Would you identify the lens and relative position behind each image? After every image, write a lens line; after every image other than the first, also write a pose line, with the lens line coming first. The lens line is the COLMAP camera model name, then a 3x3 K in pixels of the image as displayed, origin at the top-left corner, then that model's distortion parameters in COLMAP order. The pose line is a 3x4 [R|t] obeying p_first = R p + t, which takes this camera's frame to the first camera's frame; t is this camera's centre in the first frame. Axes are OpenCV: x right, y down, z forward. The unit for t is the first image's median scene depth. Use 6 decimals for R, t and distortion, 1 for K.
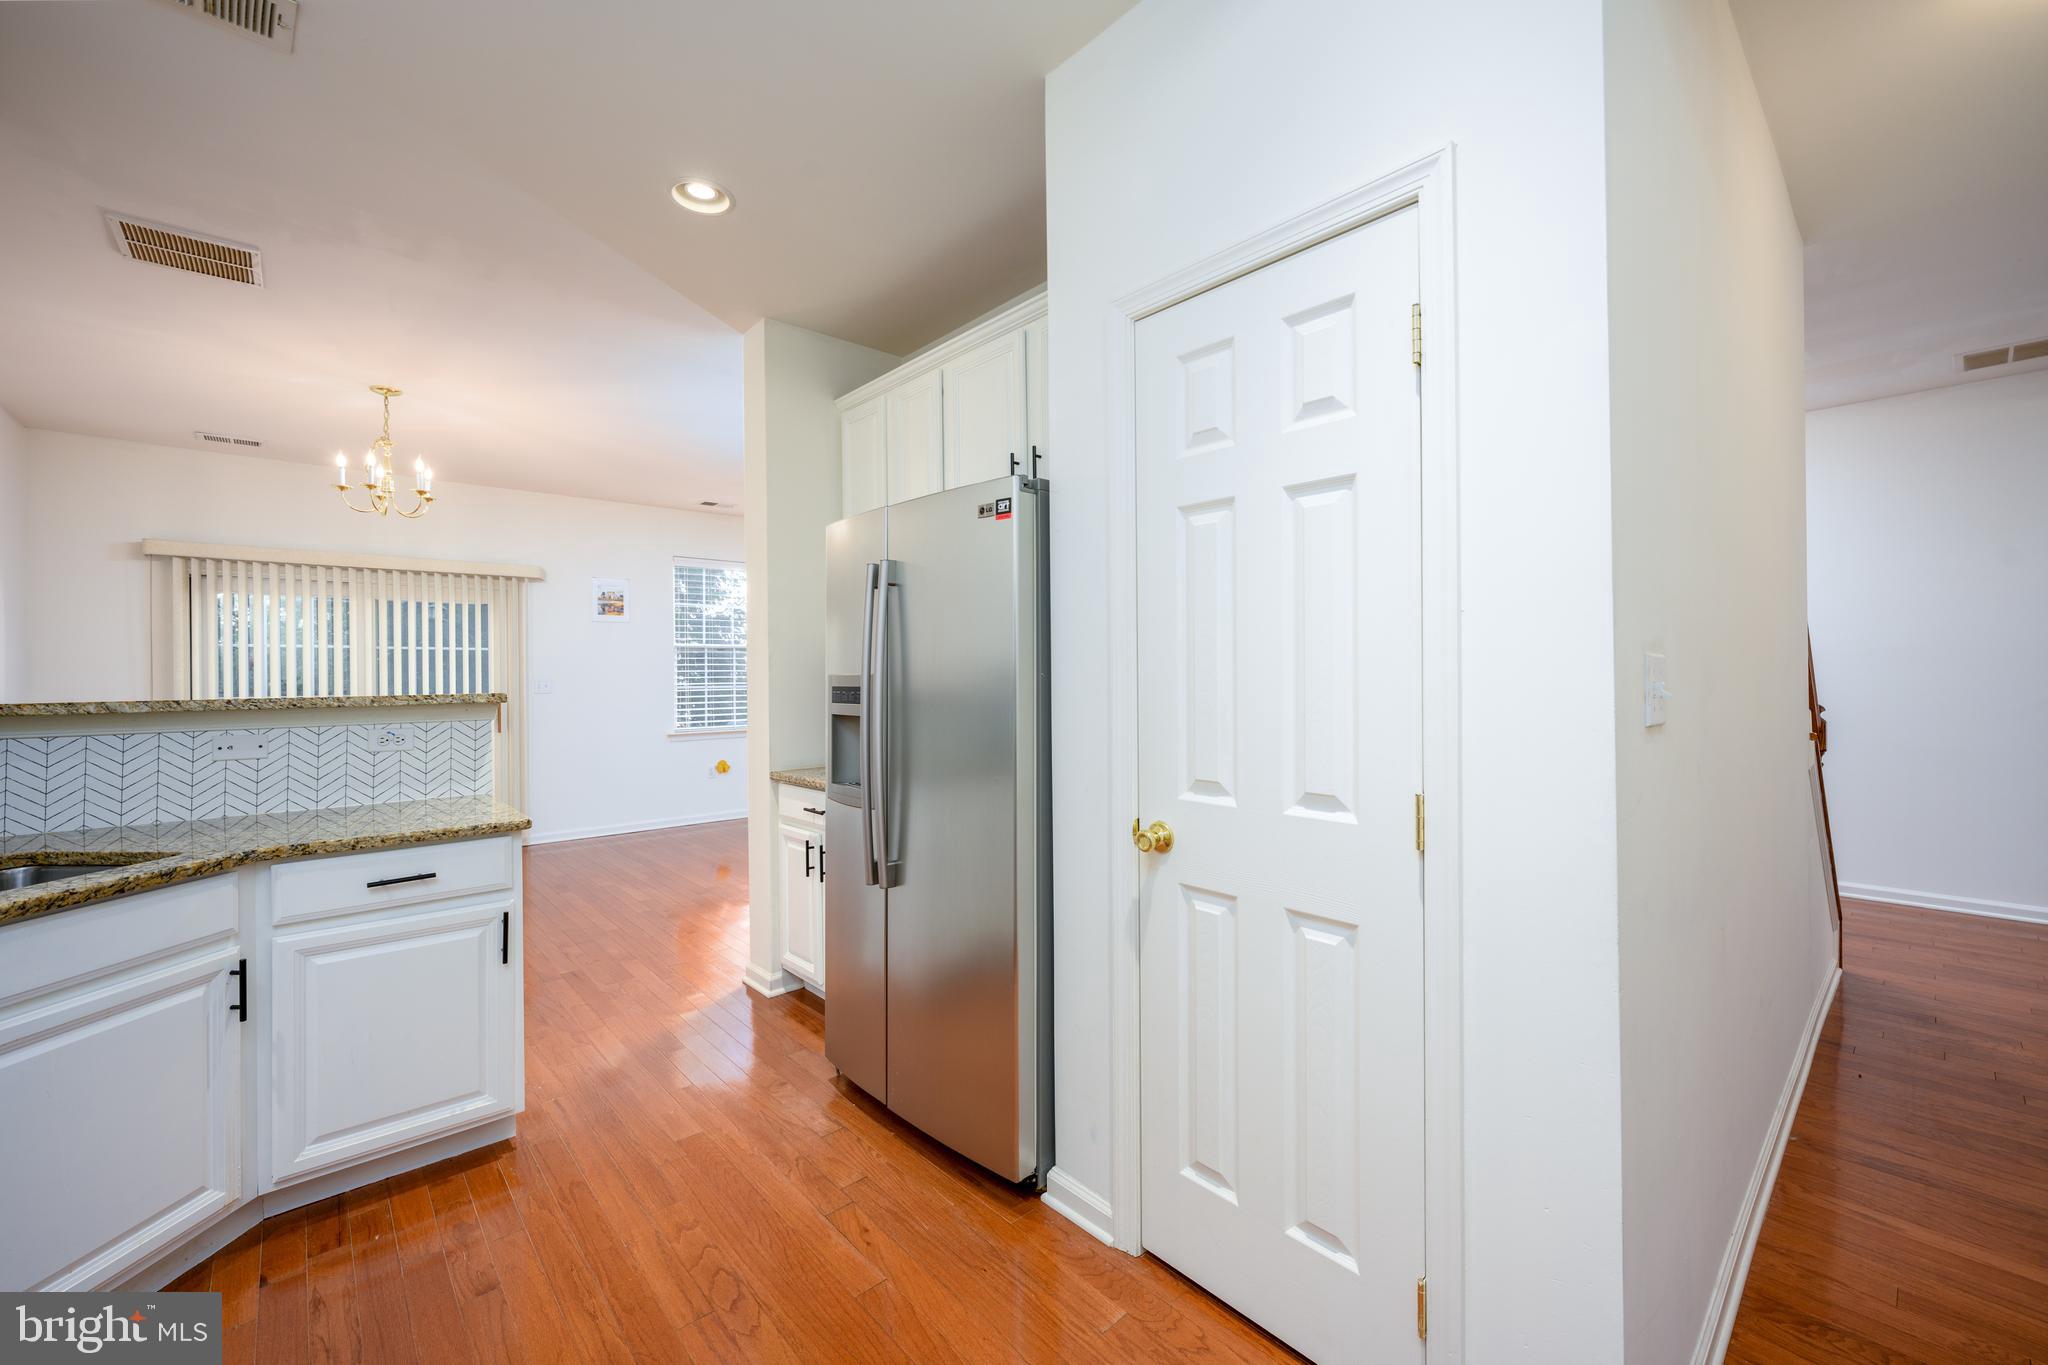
lens RADIAL K [[815.9, 0, 1022.2], [0, 815.9, 673.8], [0, 0, 1]] dist [-0.000035, 0.000147]
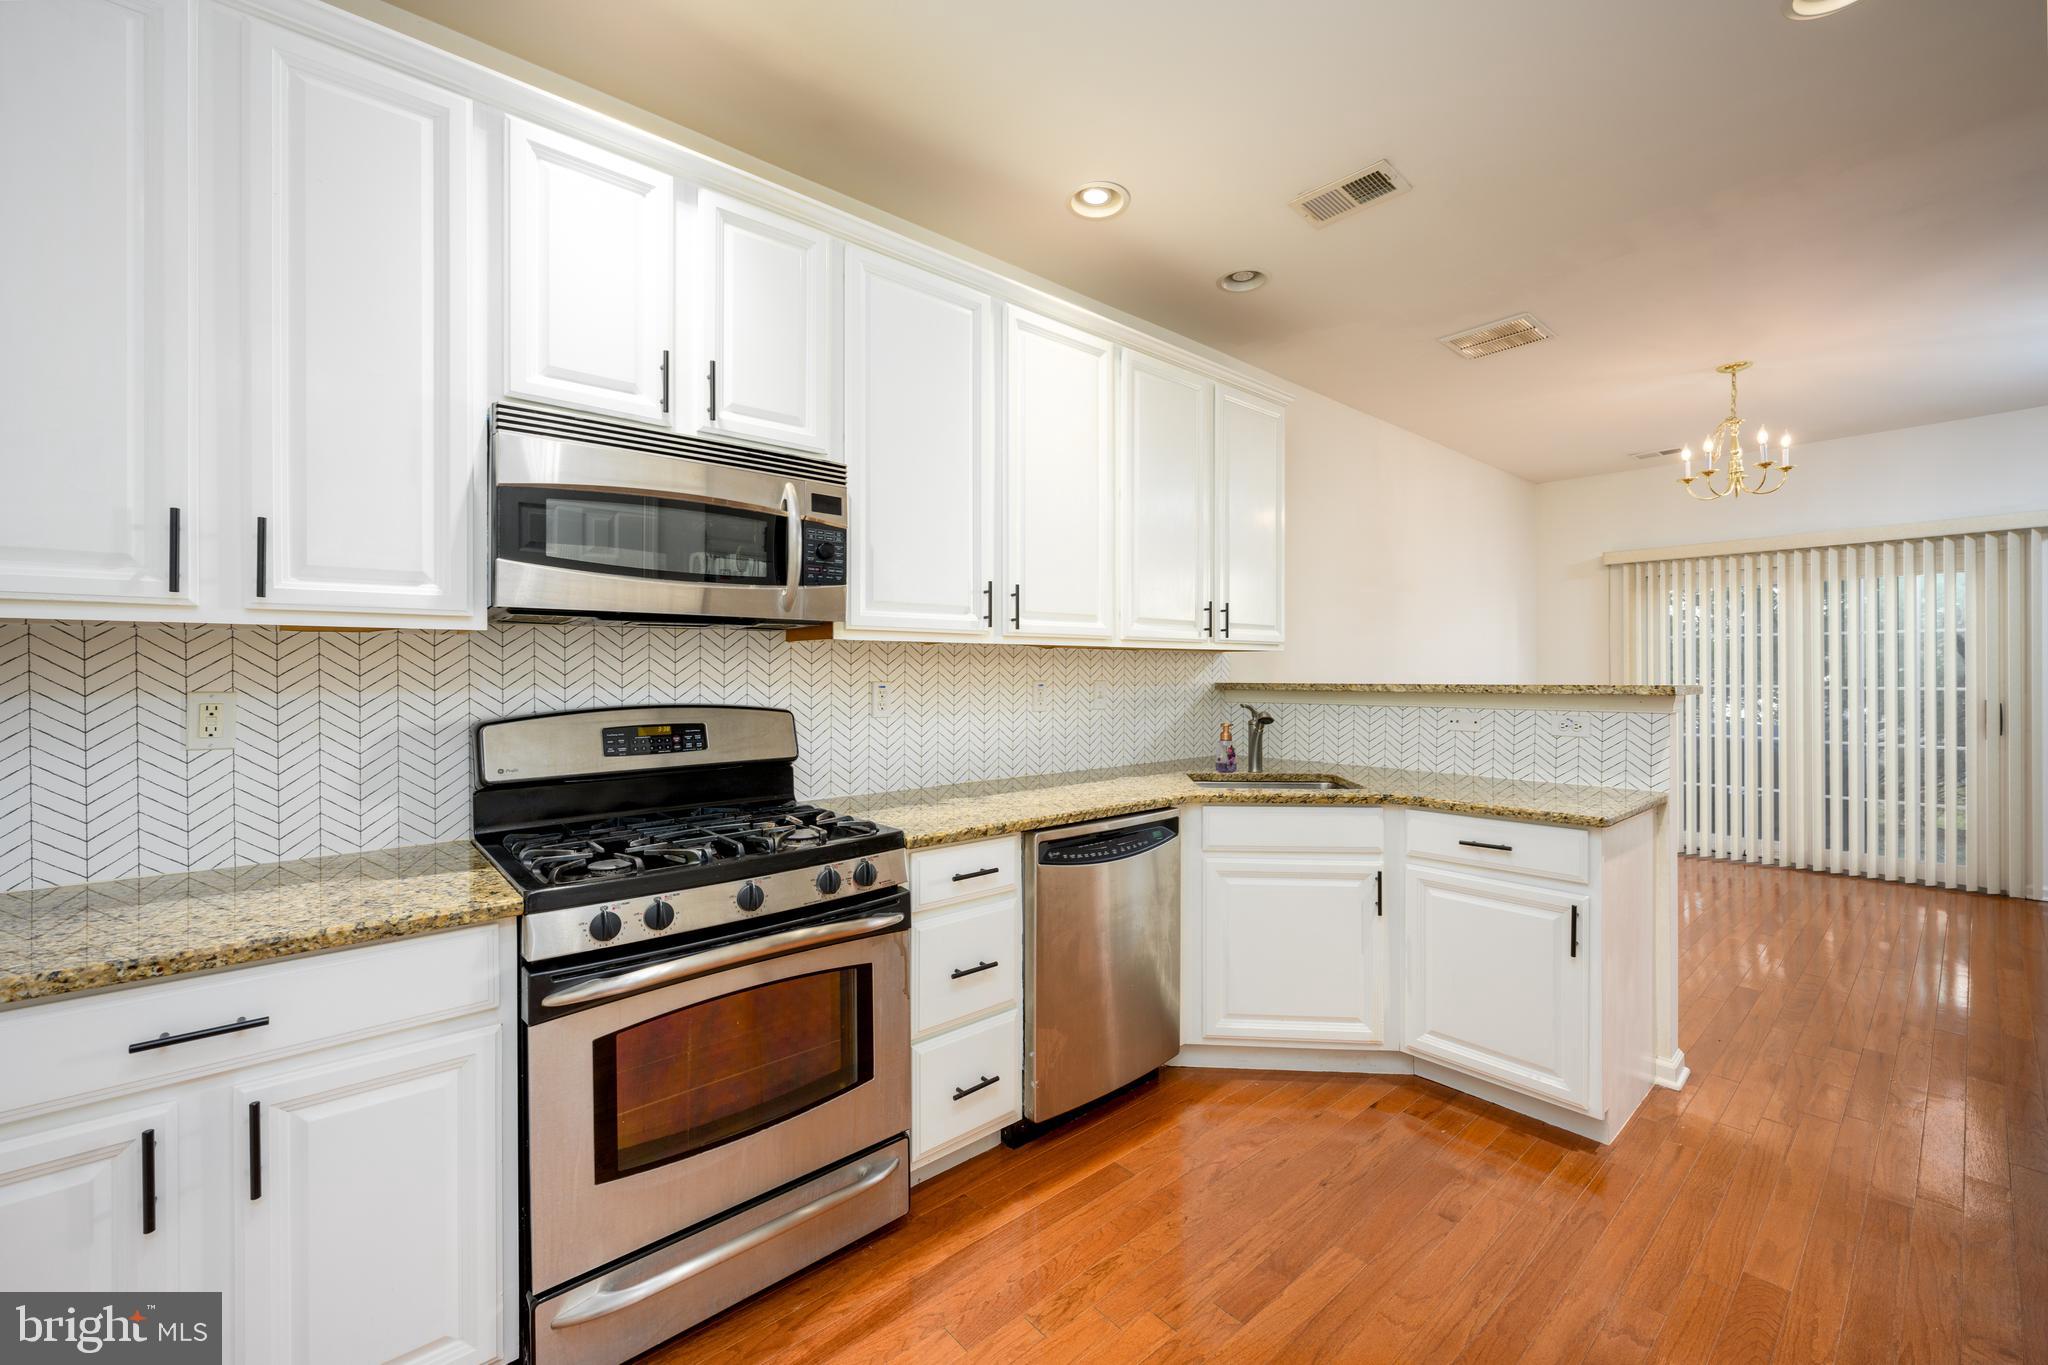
lens RADIAL K [[810.7, 0, 1021.7], [0, 810.7, 672.8], [0, 0, 1]] dist [-0.002304, -0.000417]
pose [[-0.020112, 0.009149, -0.999756, 0.314379], [0.003926, 0.999951, 0.009071, -0.001699], [0.999790, -0.003743, -0.020147, 0.304429]]
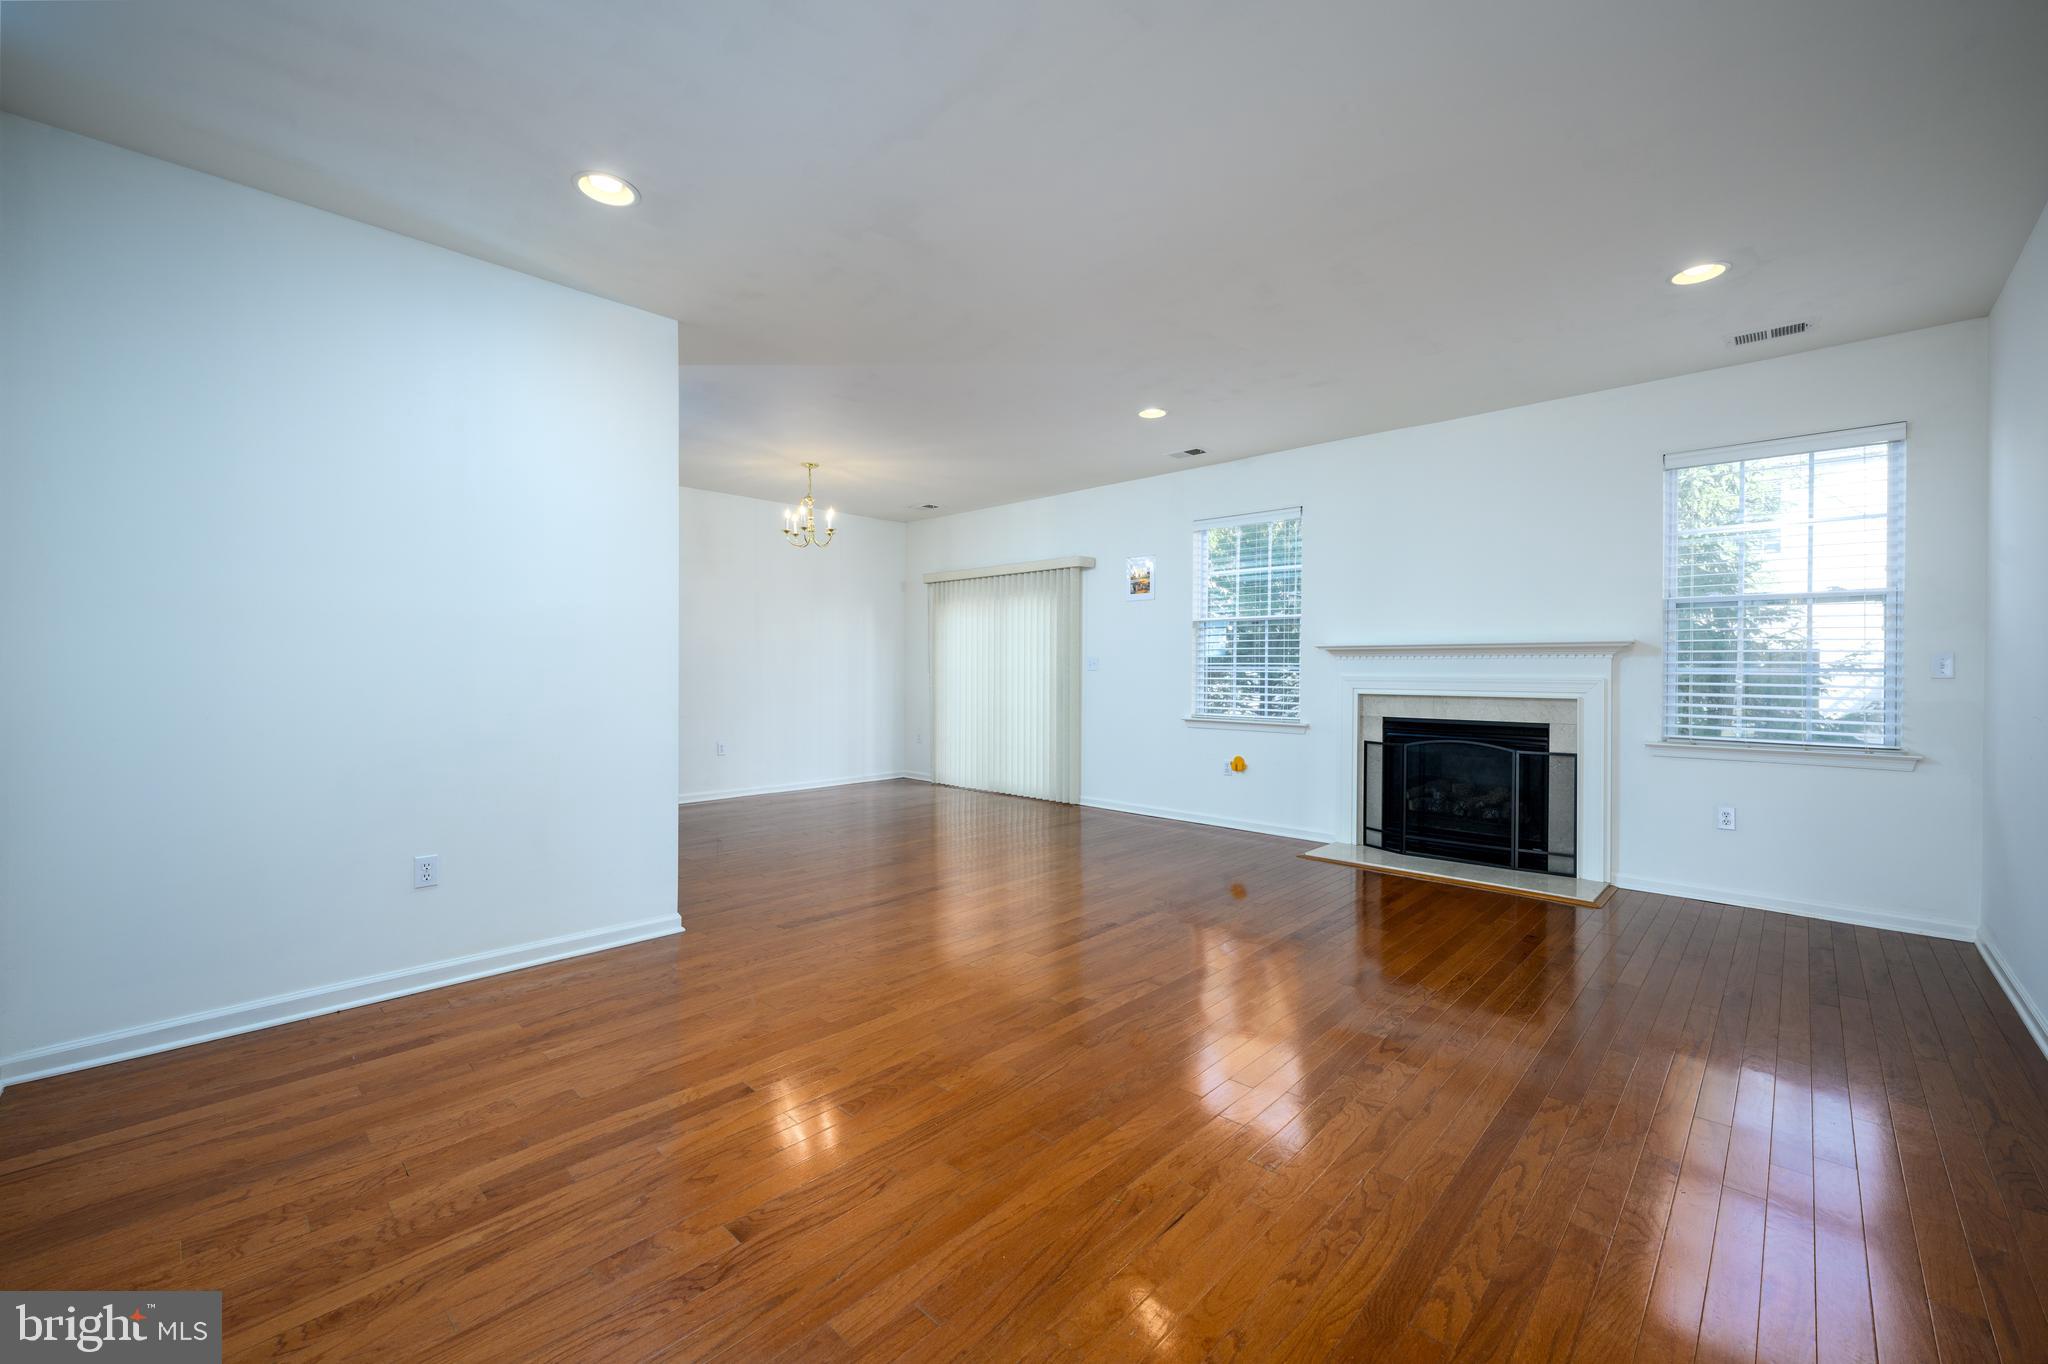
lens RADIAL K [[810.7, 0, 1021.7], [0, 810.7, 672.3], [0, 0, 1]] dist [-0.002304, -0.000417]
pose [[0.073794, 0.012419, -0.997196, 1.252222], [-0.003859, 0.999919, 0.012167, 0.034842], [0.997266, 0.002950, 0.073836, 2.080122]]
